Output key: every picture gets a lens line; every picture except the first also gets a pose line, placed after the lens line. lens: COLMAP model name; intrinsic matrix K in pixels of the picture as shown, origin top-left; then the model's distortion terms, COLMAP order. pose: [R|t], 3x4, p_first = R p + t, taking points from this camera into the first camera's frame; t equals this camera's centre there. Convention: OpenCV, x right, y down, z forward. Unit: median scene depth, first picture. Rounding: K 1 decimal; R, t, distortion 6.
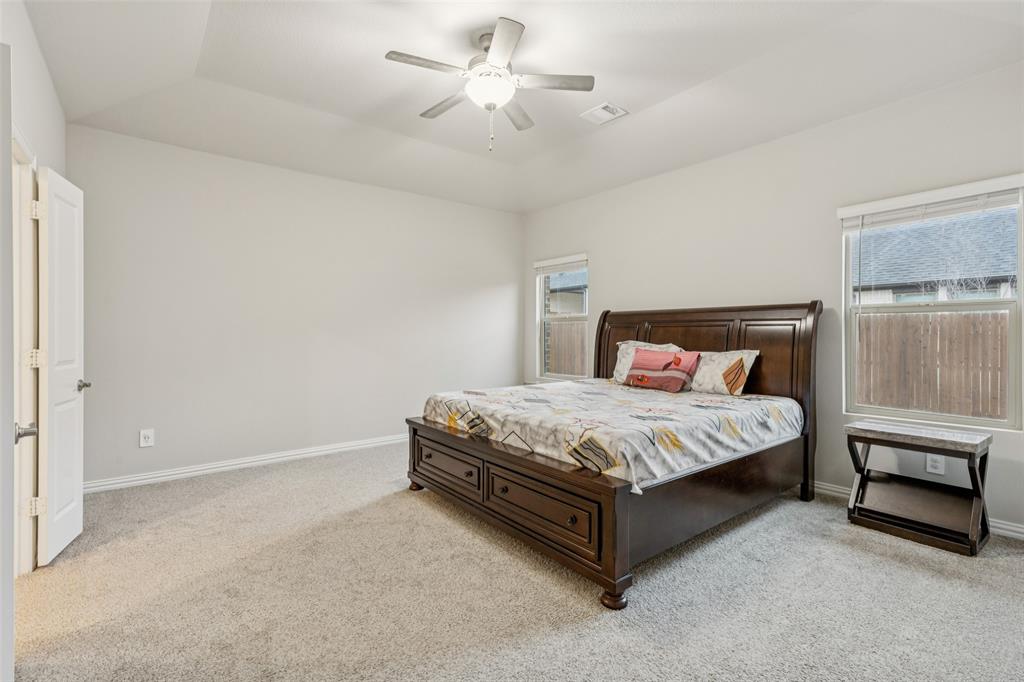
lens RADIAL K [[462.1, 0, 516.0], [0, 462.1, 335.1], [0, 0, 1]] dist [0.002151, 0.000052]
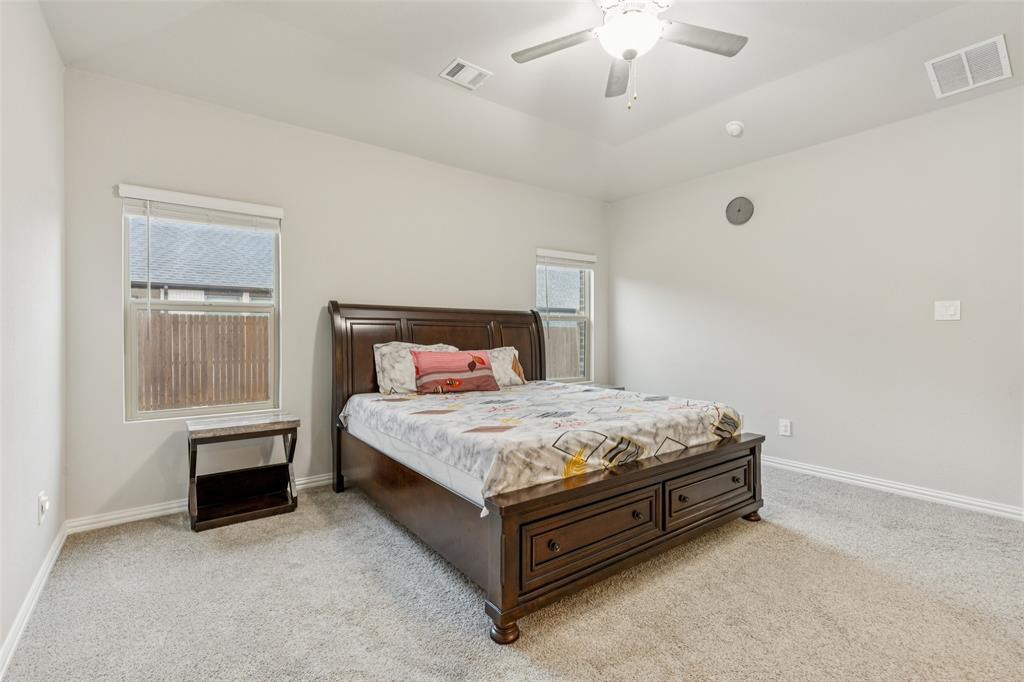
lens RADIAL K [[471.2, 0, 514.6], [0, 471.2, 307.3], [0, 0, 1]] dist [0.002116, 0.000140]
pose [[0.028732, 0.052754, 0.998194, -0.842647], [0.001979, 0.998601, -0.052833, -0.006296], [-0.999585, 0.003493, 0.028588, 1.089316]]
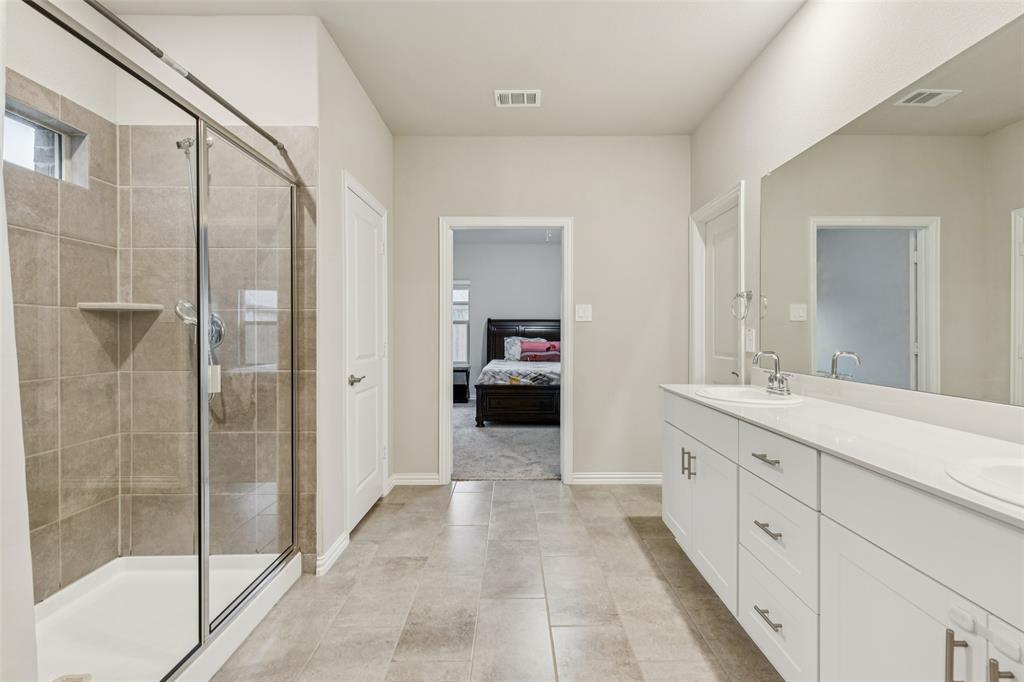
lens RADIAL K [[462.1, 0, 516.0], [0, 462.1, 335.1], [0, 0, 1]] dist [0.002151, 0.000052]
pose [[0.628569, -0.004783, 0.777739, -1.585185], [-0.000133, 0.999980, 0.006258, -0.005371], [-0.777753, -0.004037, 0.628556, -0.153173]]
